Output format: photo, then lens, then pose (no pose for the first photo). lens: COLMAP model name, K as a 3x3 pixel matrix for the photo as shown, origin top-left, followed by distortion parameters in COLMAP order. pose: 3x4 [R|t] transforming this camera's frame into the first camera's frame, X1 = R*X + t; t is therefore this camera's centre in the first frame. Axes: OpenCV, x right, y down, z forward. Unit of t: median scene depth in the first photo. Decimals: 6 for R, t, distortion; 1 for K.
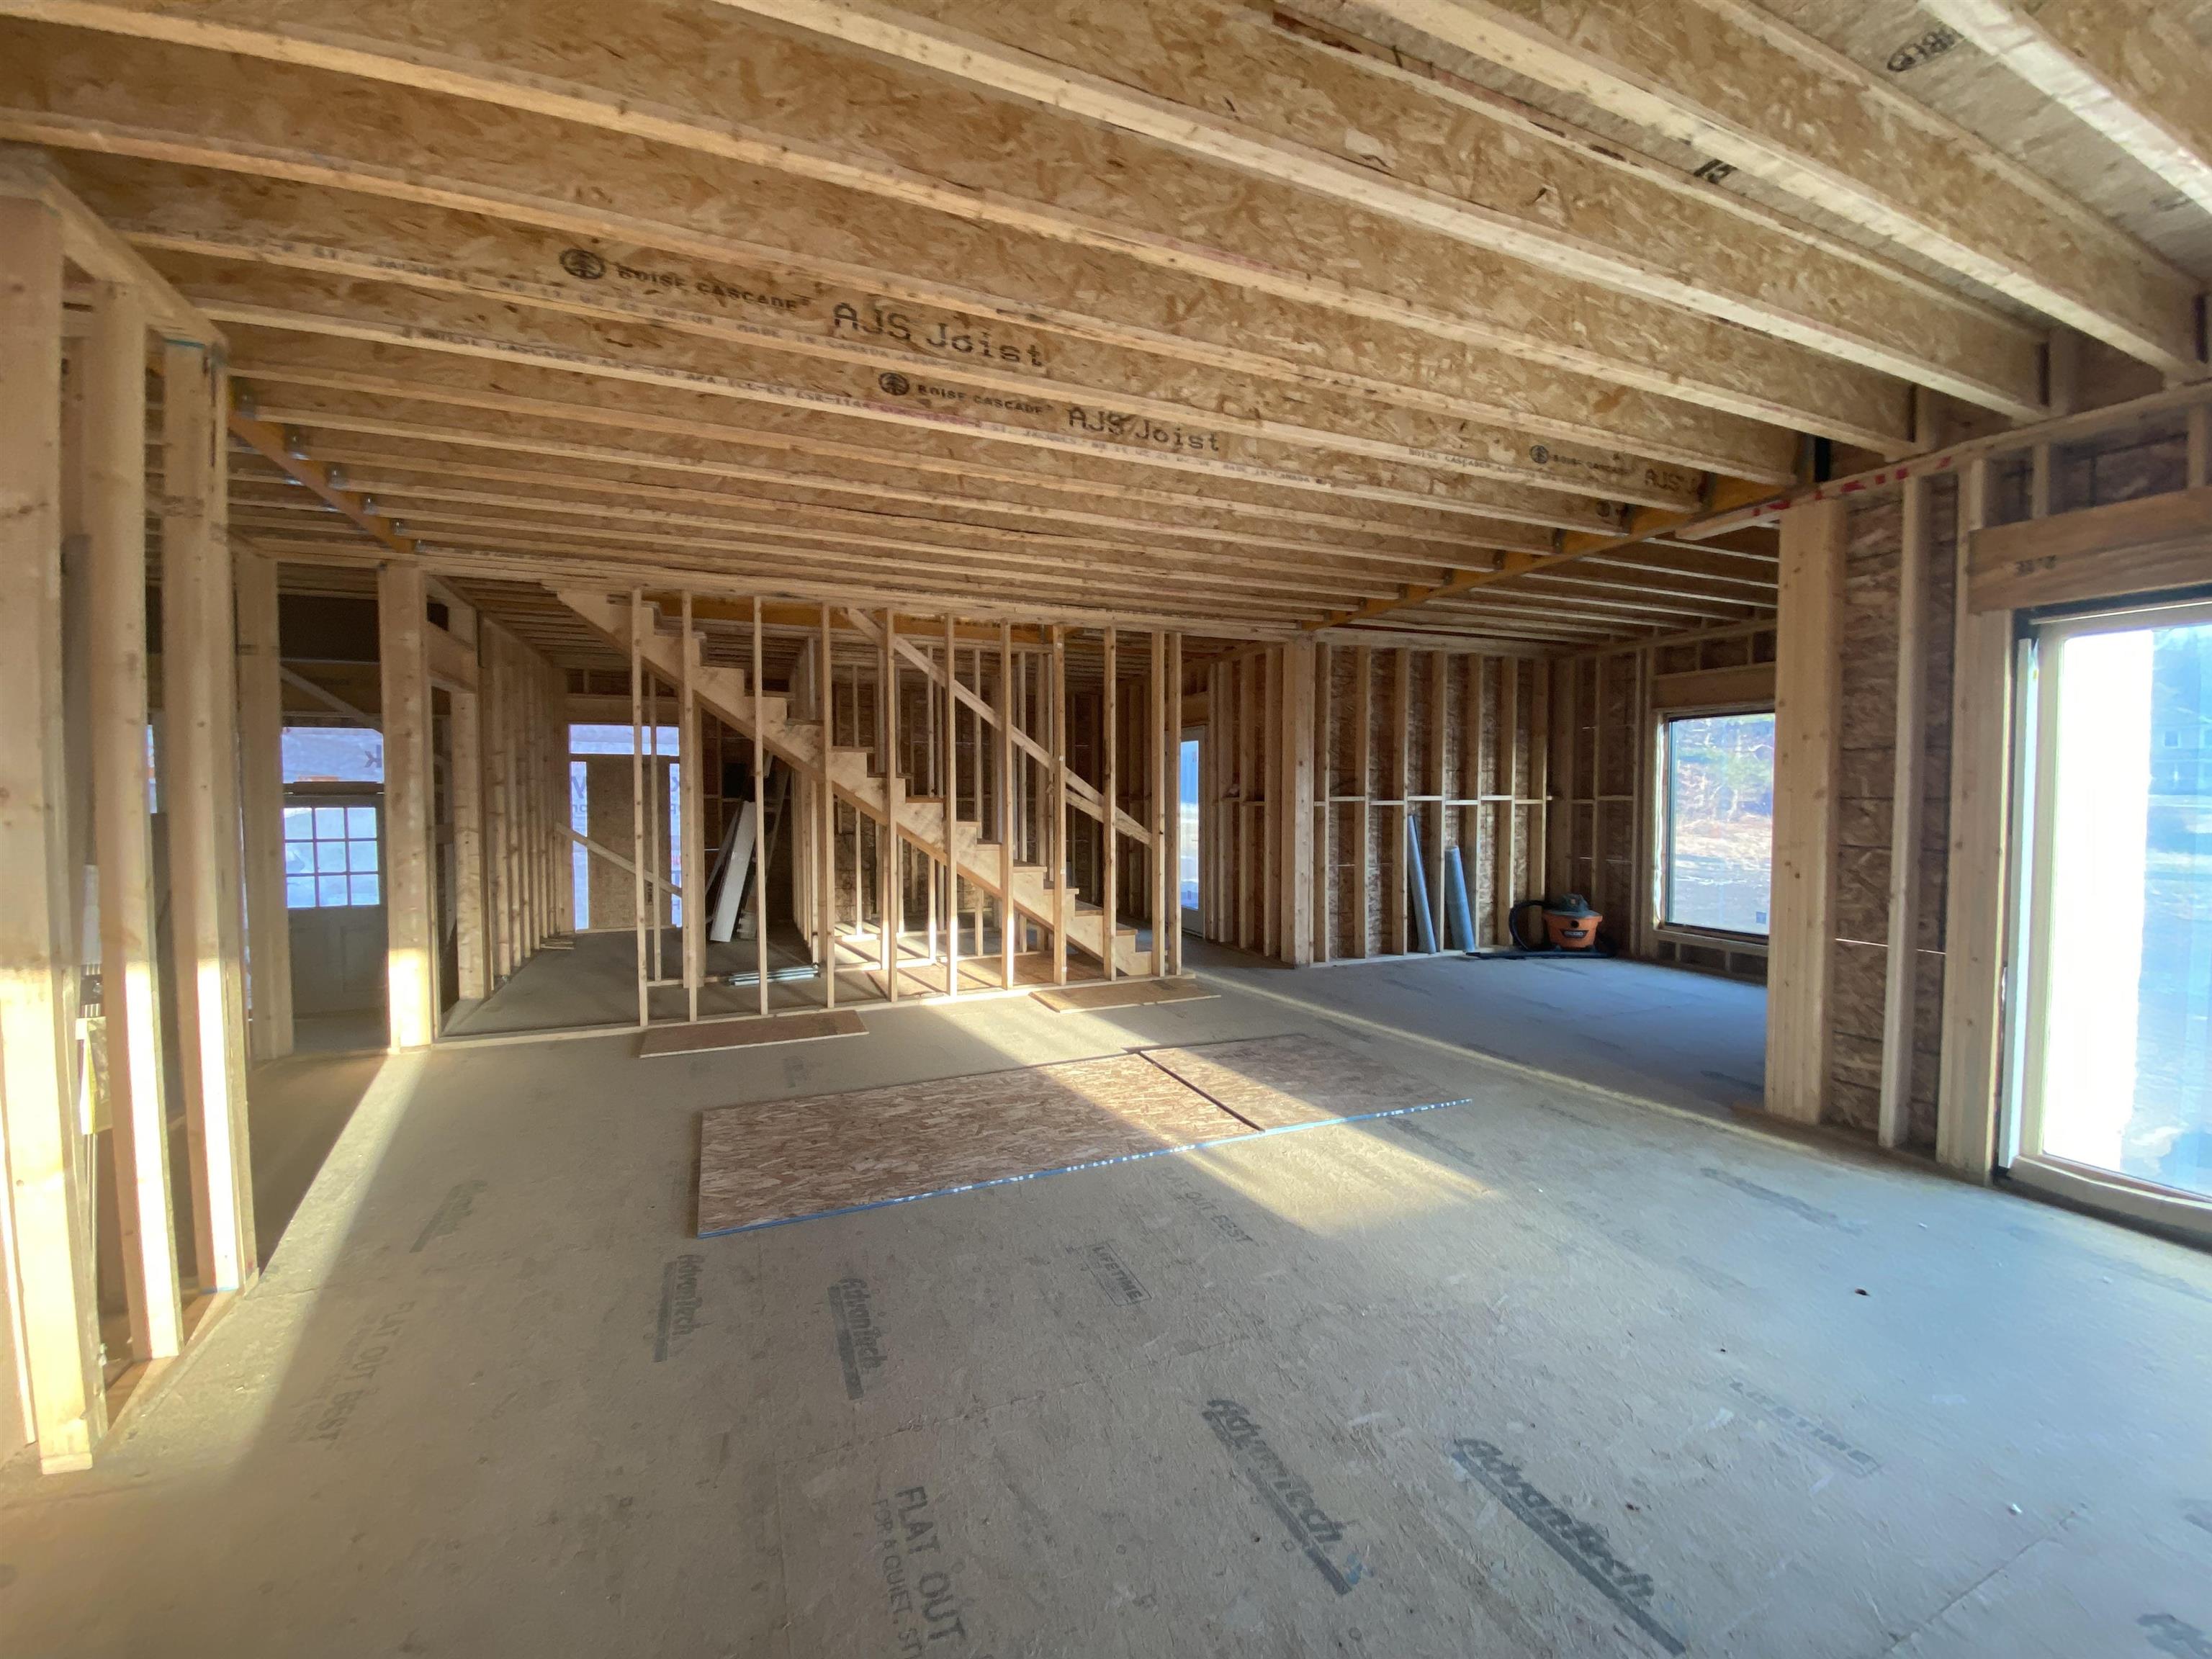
lens RADIAL K [[888.6, 0, 1098.5], [0, 888.6, 822.0], [0, 0, 1]] dist [0.012738, -0.016077]
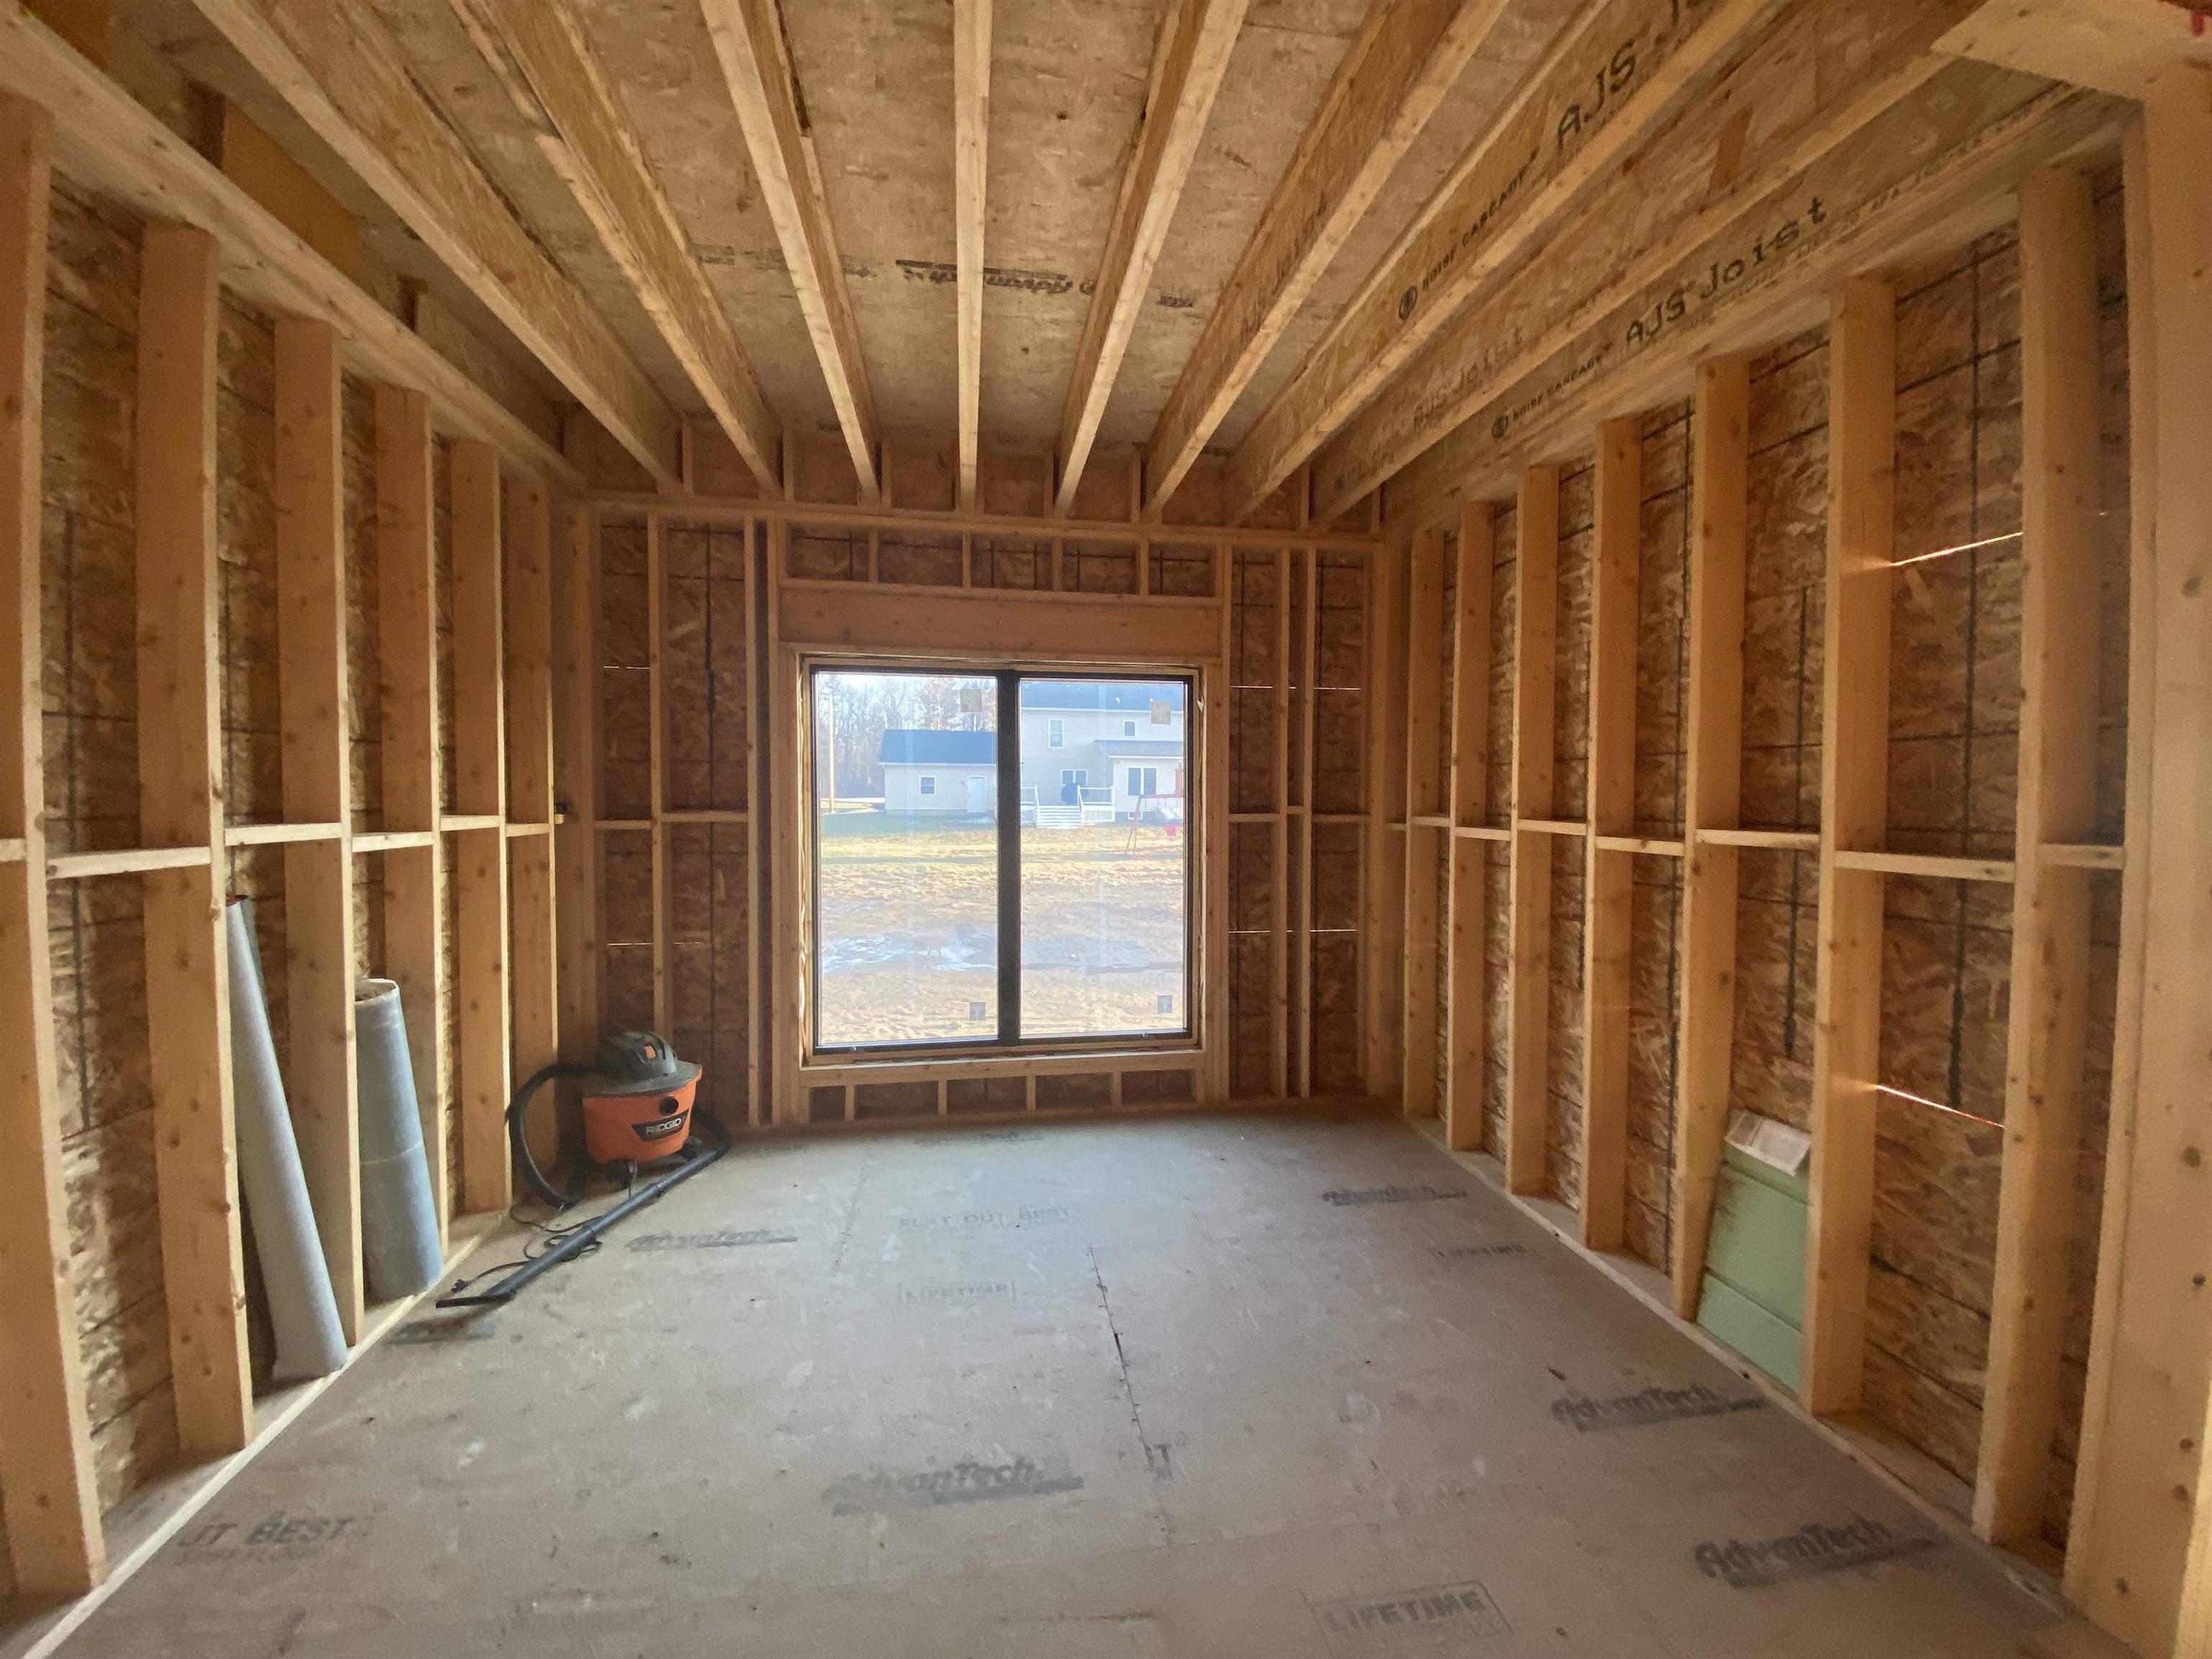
lens RADIAL K [[888.6, 0, 1112.2], [0, 888.6, 825.5], [0, 0, 1]] dist [0.012738, -0.016077]
pose [[0.239559, -0.031031, 0.970386, 0.251903], [0.028835, 0.999276, 0.024837, -0.045029], [-0.970454, 0.022031, 0.240280, 1.069040]]
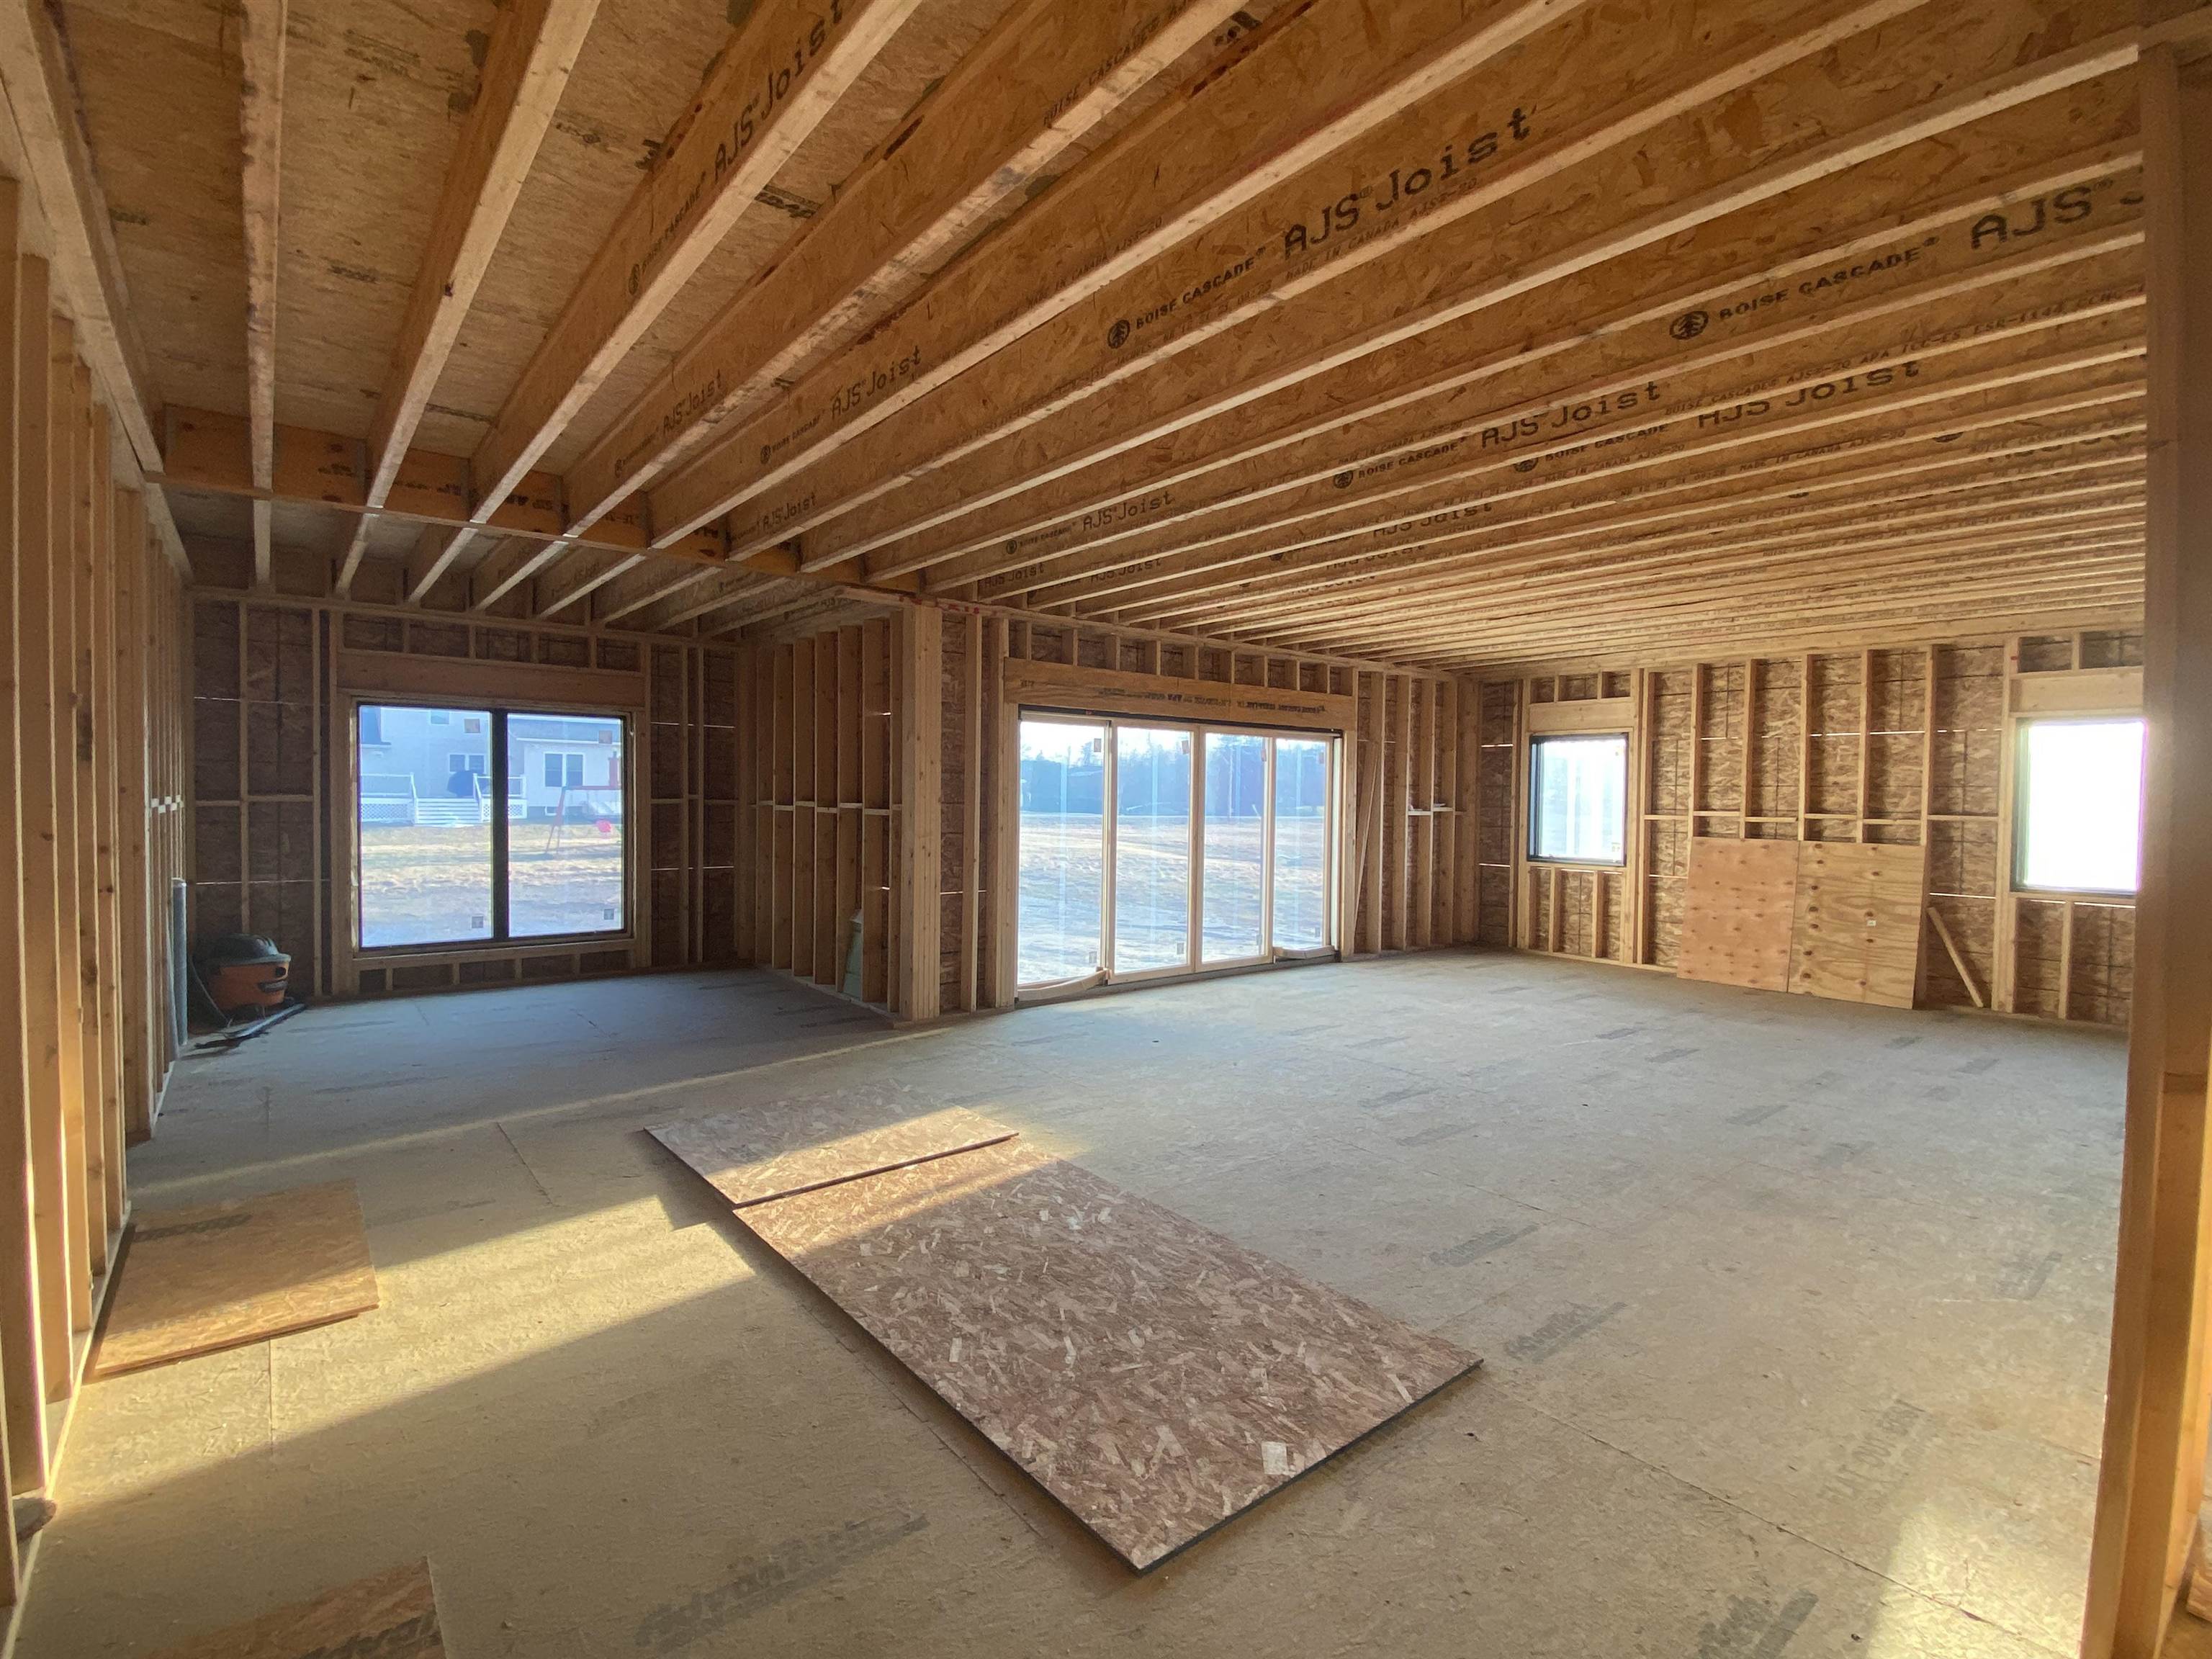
lens RADIAL K [[1023.5, 0, 1104.6], [0, 1023.5, 823.8], [0, 0, 1]] dist [0.010723, -0.013576]
pose [[-0.276881, -0.030070, 0.960434, -0.718003], [0.019546, 0.999127, 0.036916, -0.038040], [-0.960705, 0.028994, -0.276052, 0.913895]]
